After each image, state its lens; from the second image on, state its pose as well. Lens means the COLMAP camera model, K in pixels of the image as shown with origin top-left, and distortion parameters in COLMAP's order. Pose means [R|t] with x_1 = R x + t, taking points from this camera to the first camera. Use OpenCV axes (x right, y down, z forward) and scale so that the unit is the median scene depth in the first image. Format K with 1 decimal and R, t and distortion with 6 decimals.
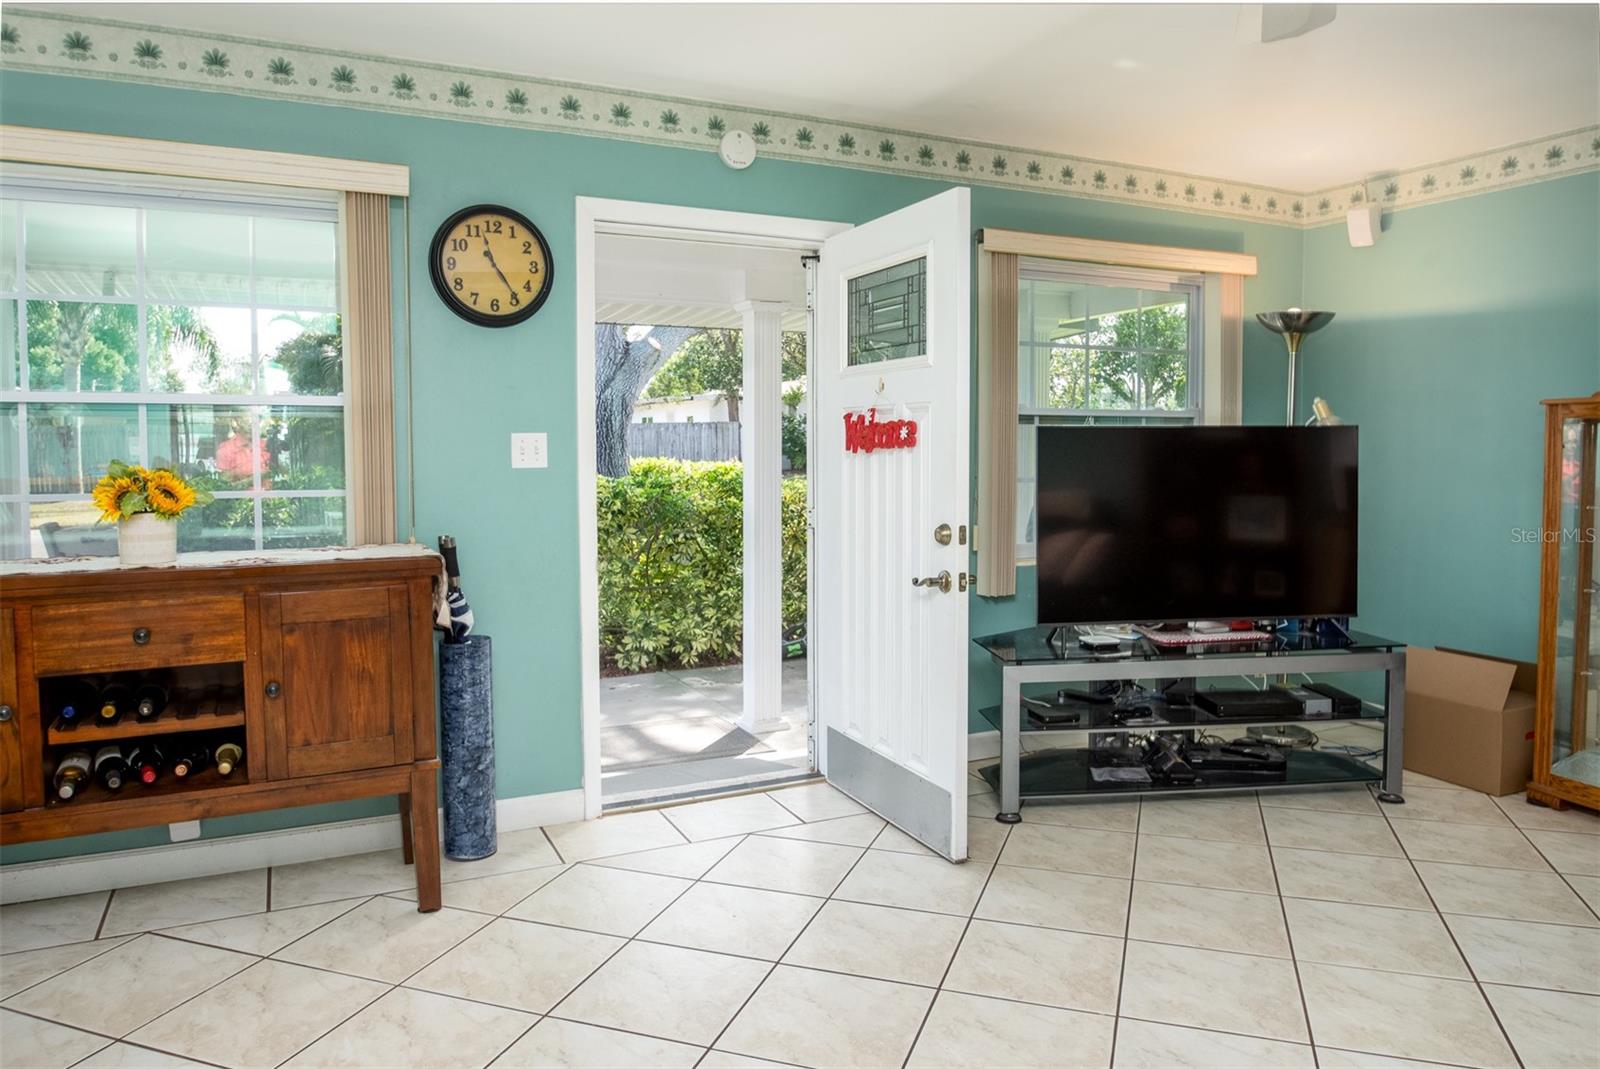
lens RADIAL K [[1100.6, 0, 795.0], [0, 1100.6, 504.6], [0, 0, 1]] dist [-0.043080, 0.003851]
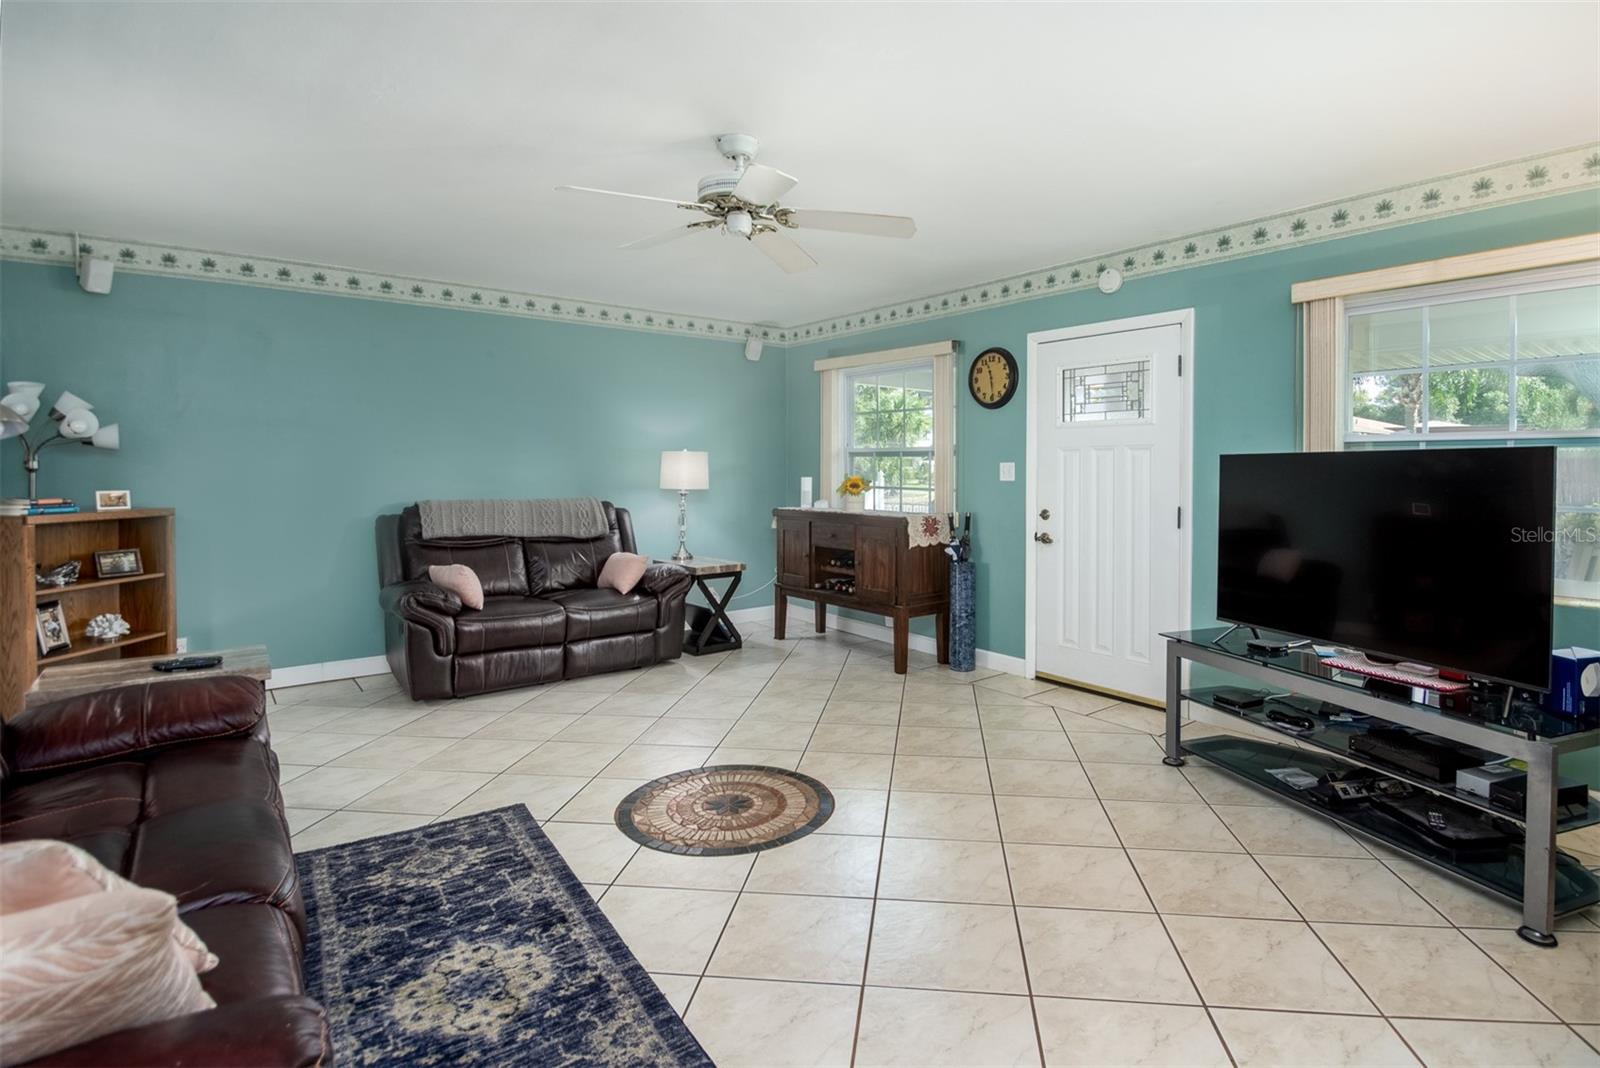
lens RADIAL K [[792.8, 0, 838.7], [0, 792.8, 472.1], [0, 0, 1]] dist [0.006383, -0.000043]
pose [[0.222309, 0.006408, -0.974955, 1.038905], [-0.054055, 0.998521, -0.005763, -0.024457], [0.973477, 0.053982, 0.222327, 0.408994]]
